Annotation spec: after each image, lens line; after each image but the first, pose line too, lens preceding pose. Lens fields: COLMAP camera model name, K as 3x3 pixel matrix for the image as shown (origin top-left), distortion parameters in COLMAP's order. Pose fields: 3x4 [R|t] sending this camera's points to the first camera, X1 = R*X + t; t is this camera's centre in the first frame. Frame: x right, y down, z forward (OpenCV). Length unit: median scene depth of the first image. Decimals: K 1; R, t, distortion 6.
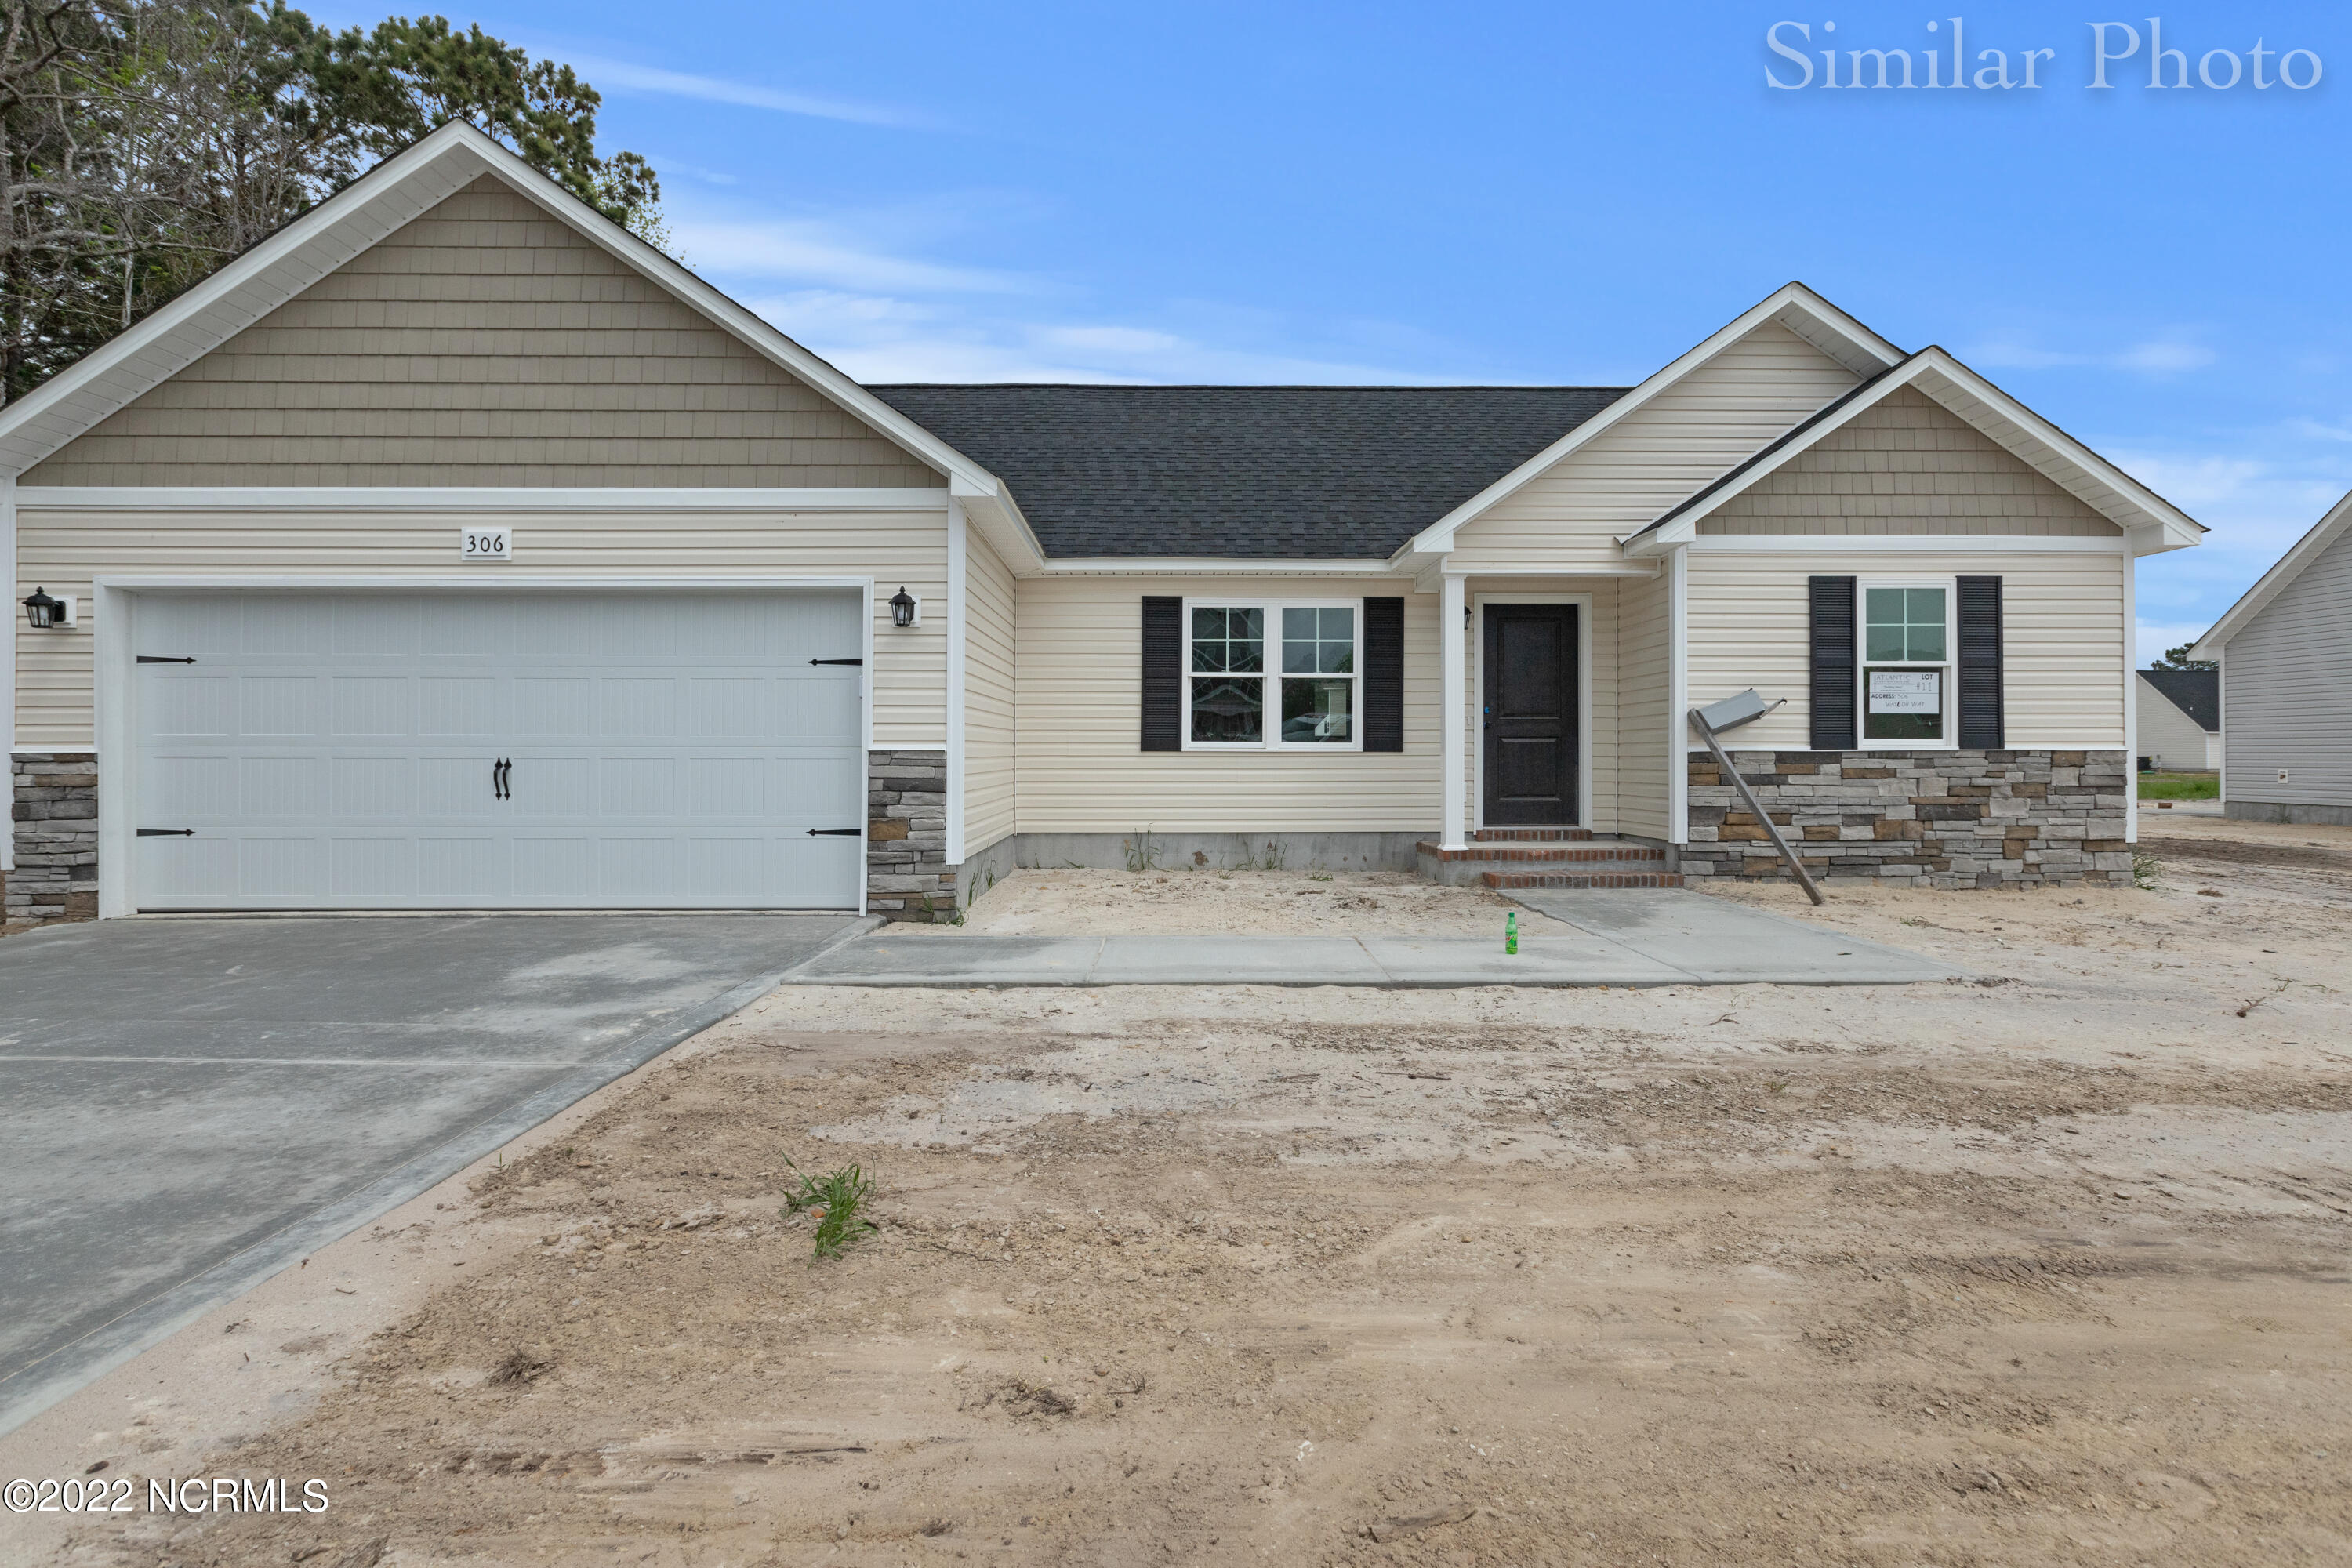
lens RADIAL K [[1075.3, 0, 1194.8], [0, 1075.3, 745.8], [0, 0, 1]] dist [0.006459, 0.000578]
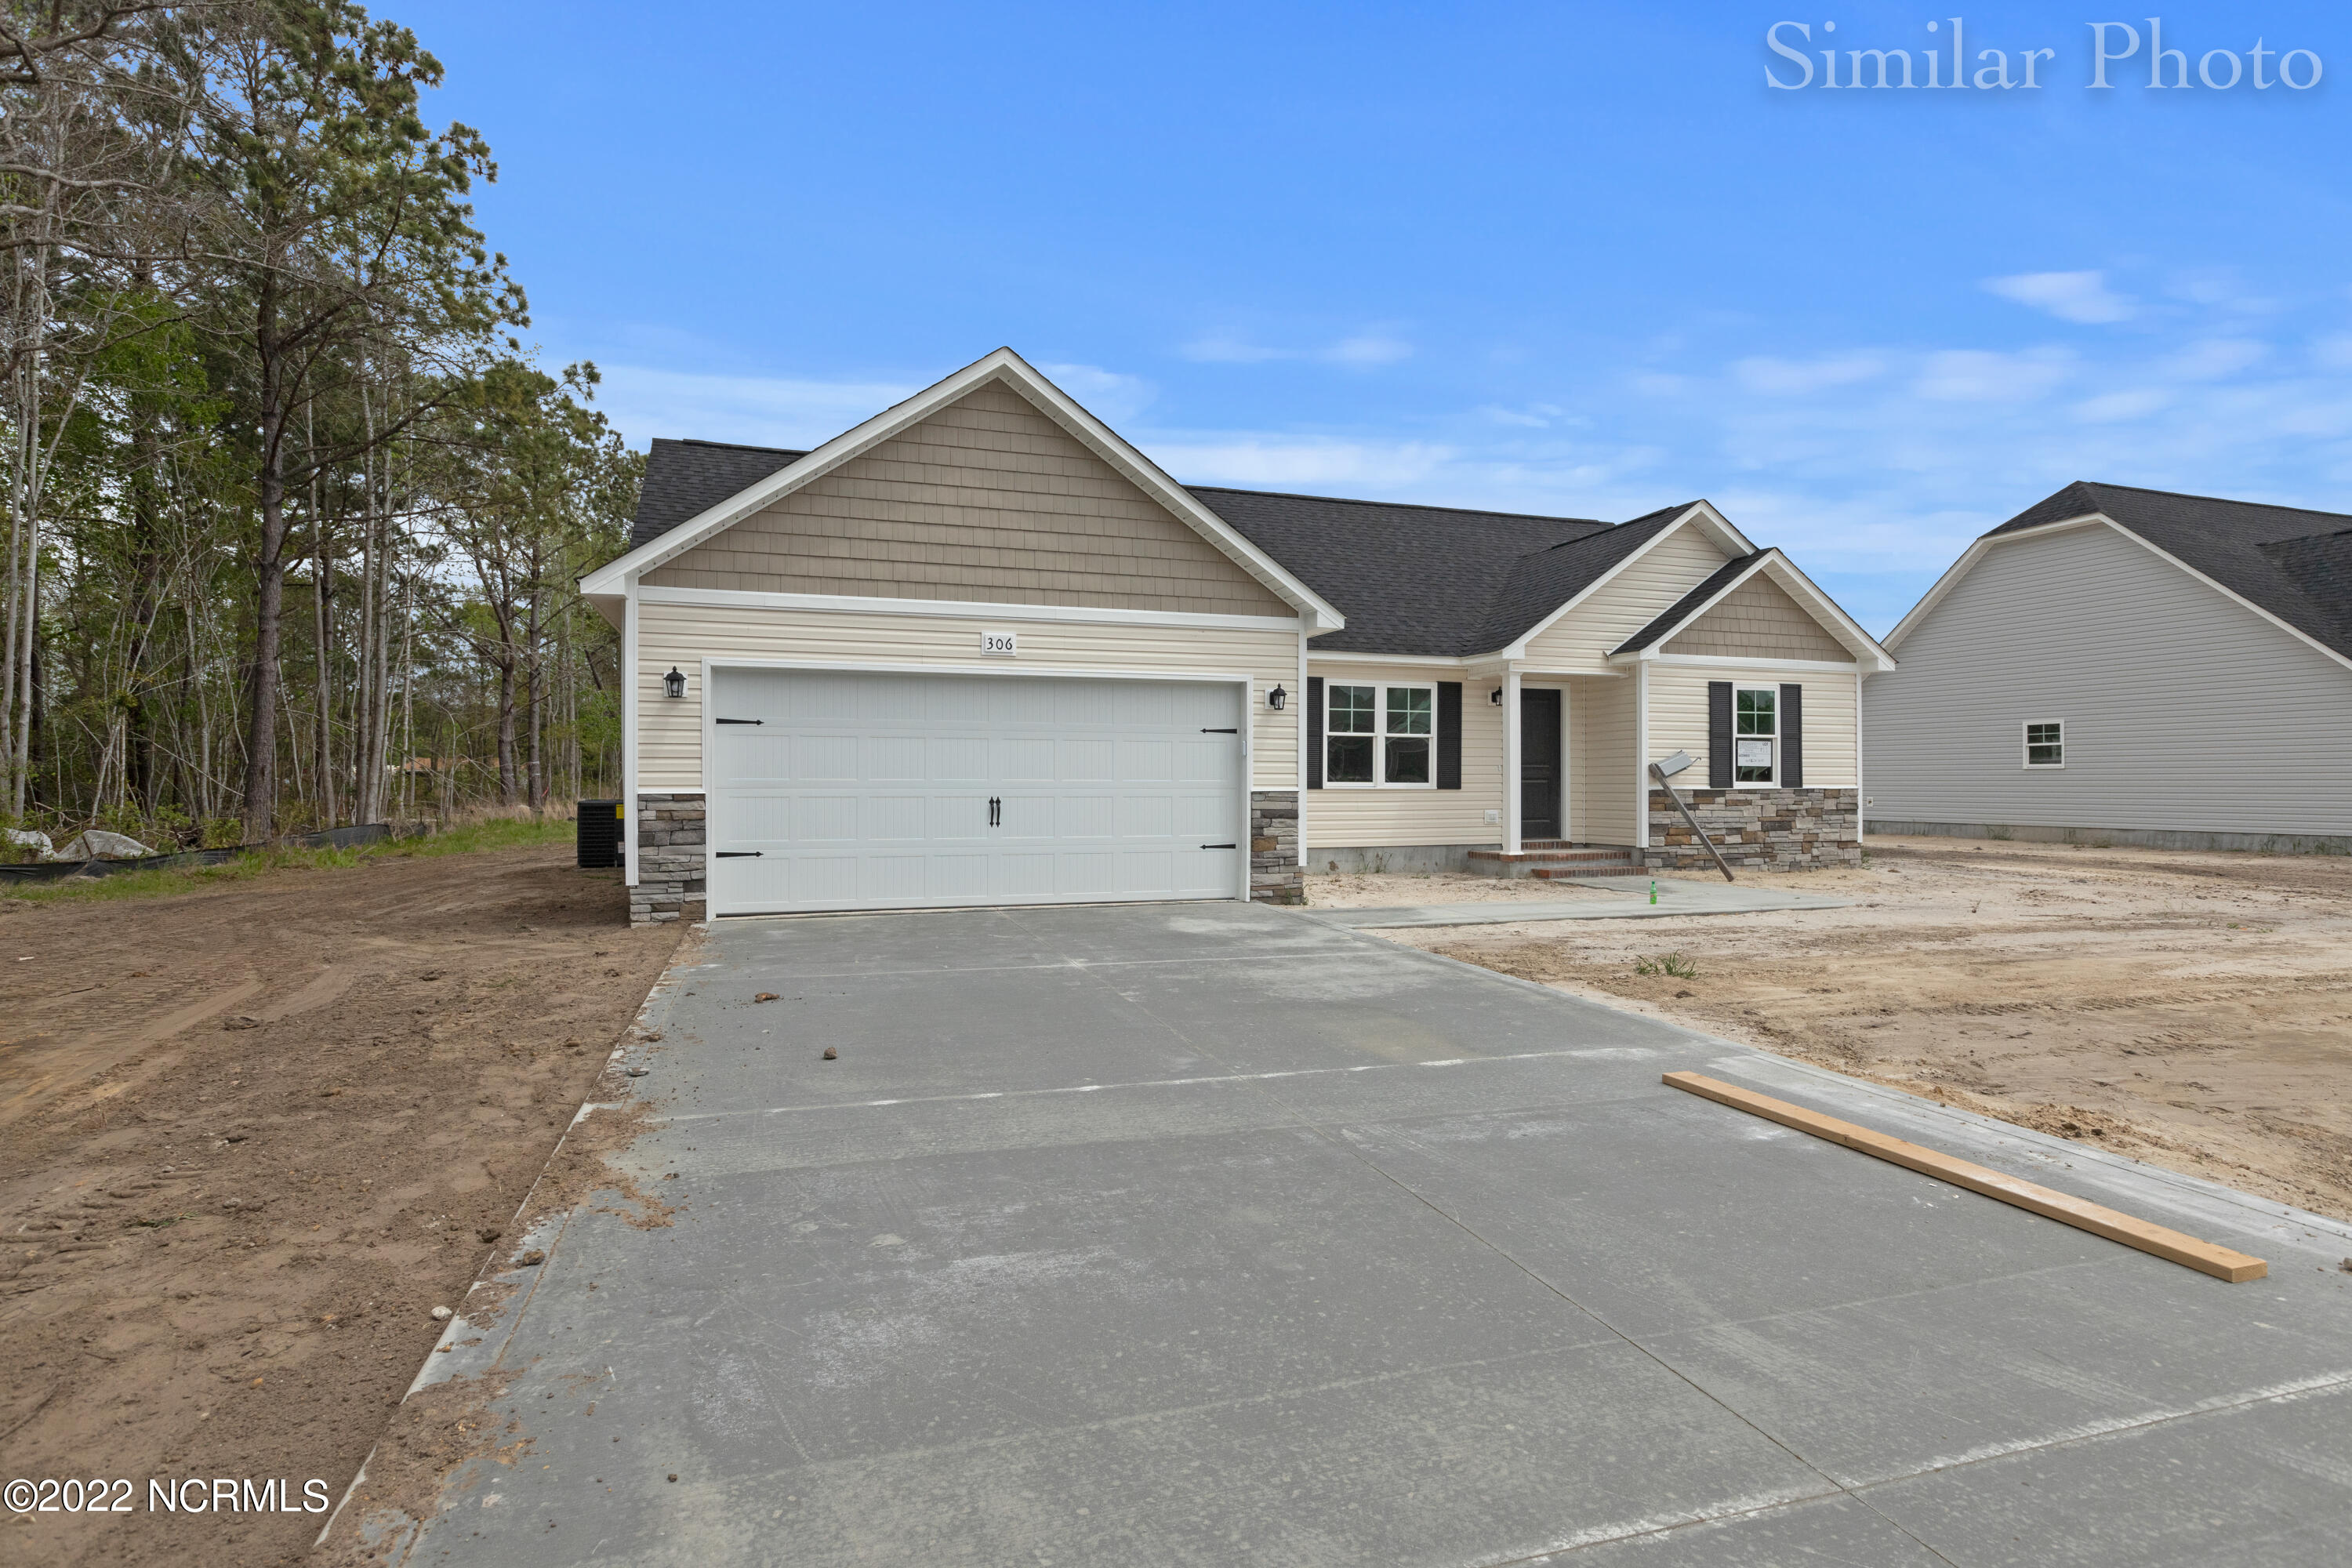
lens RADIAL K [[1195.5, 0, 1175.3], [0, 1195.5, 779.1], [0, 0, 1]] dist [0.006716, 0.001202]
pose [[0.946478, 0.001808, 0.322762, -0.774840], [-0.003790, 0.999978, 0.005512, -0.017508], [-0.322745, -0.006441, 0.946464, -0.447685]]
